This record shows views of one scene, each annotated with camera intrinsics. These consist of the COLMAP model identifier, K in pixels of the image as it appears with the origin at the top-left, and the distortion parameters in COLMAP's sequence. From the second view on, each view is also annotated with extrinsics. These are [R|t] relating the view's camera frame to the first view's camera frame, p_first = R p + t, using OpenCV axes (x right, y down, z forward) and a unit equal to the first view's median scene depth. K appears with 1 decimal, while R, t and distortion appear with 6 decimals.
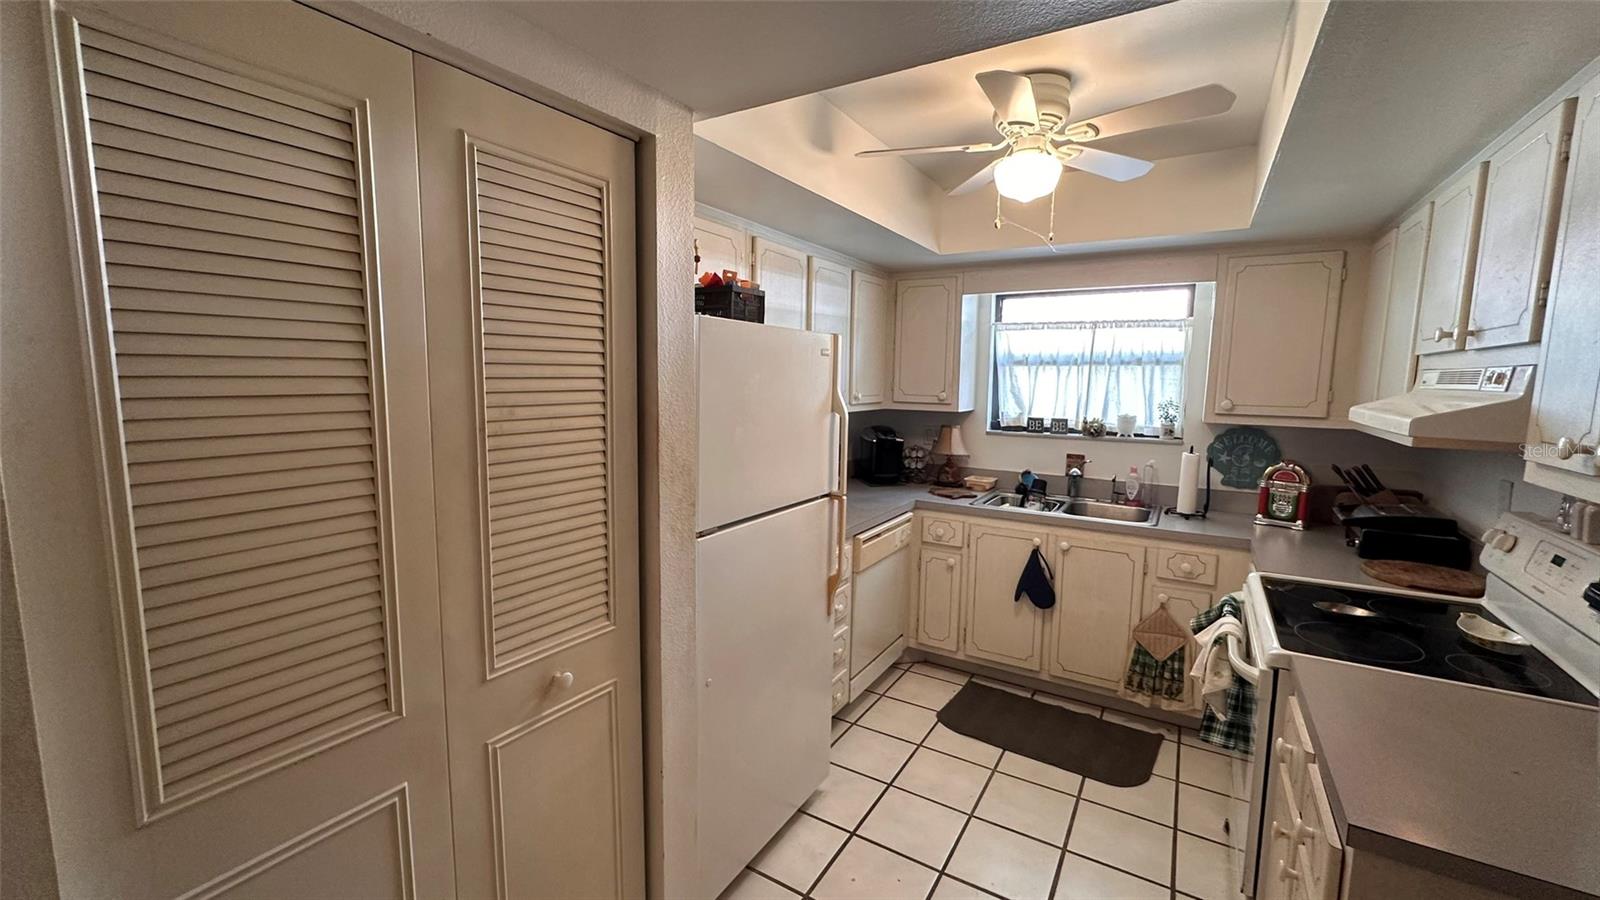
lens RADIAL K [[639.8, 0, 811.8], [0, 639.8, 455.4], [0, 0, 1]] dist [-0.005147, 0.001505]
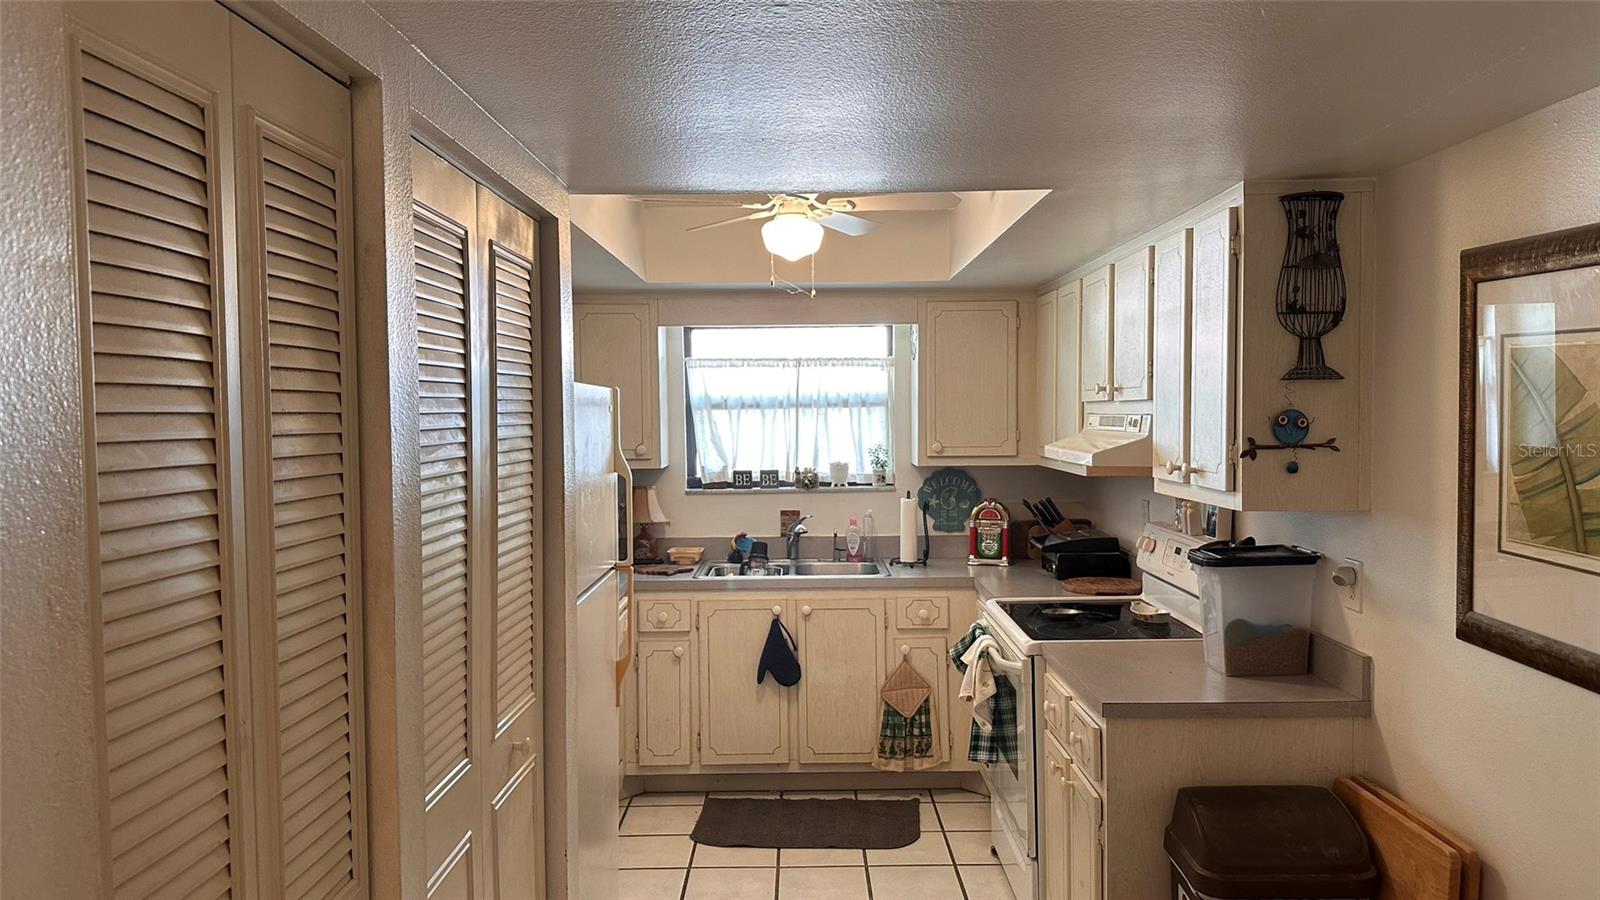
lens RADIAL K [[1118.8, 0, 837.4], [0, 1118.8, 454.2], [0, 0, 1]] dist [0.103937, -0.006174]
pose [[0.838776, -0.042863, 0.542786, -0.420160], [0.087591, 0.994535, -0.056819, 0.017177], [-0.537385, 0.095202, 0.837947, -0.369588]]
